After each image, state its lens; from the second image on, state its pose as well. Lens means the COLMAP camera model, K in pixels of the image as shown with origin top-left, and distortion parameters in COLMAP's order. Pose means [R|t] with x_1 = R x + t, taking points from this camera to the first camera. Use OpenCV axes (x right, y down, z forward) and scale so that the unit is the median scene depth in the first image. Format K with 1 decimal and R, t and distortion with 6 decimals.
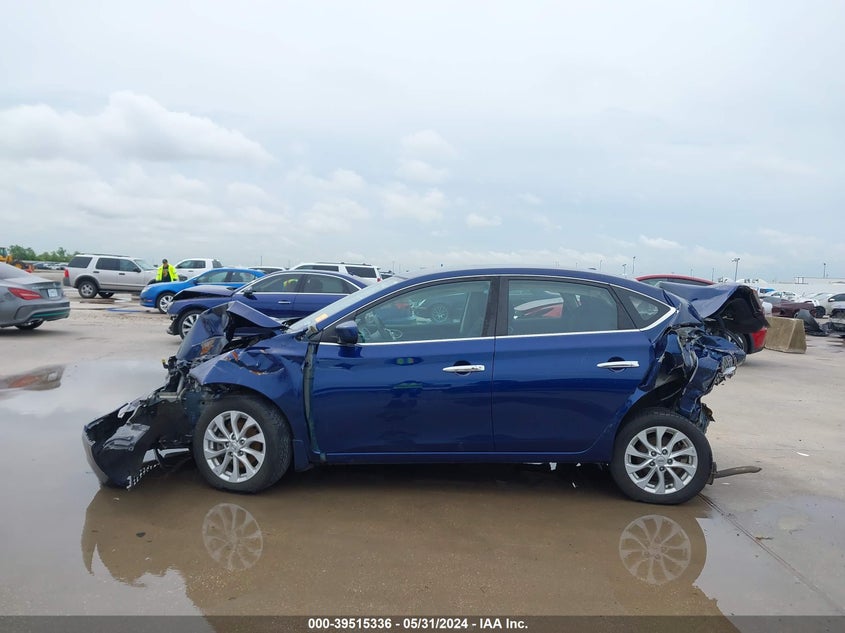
lens RADIAL K [[684.9, 0, 420.2], [0, 684.9, 315.6], [0, 0, 1]] dist [0.017455, -0.023518]
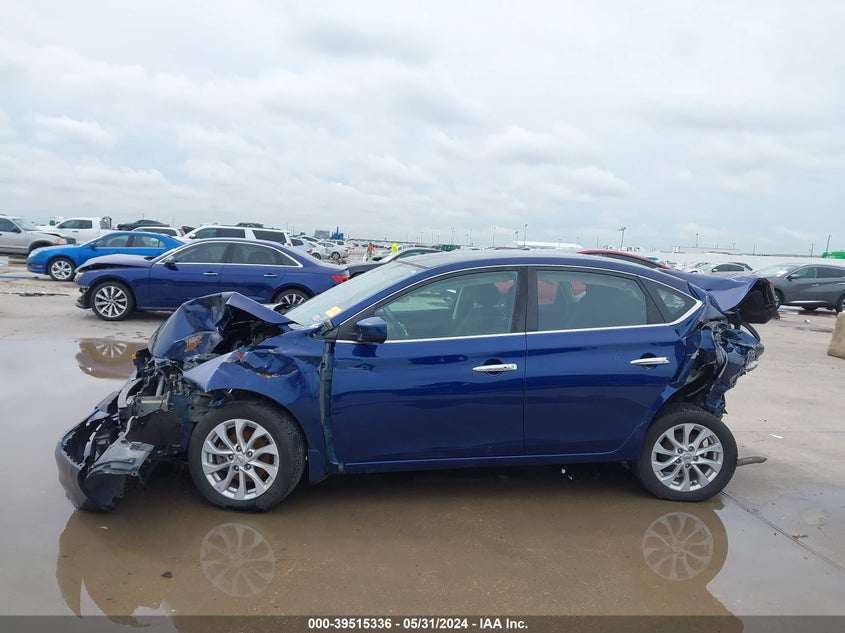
lens RADIAL K [[684.9, 0, 425.1], [0, 684.9, 317.4], [0, 0, 1]] dist [0.017455, -0.023518]
pose [[0.987231, -0.002367, 0.159275, -0.173211], [-0.006601, 0.998423, 0.055753, -0.040552], [-0.159156, -0.056092, 0.985659, 0.104662]]
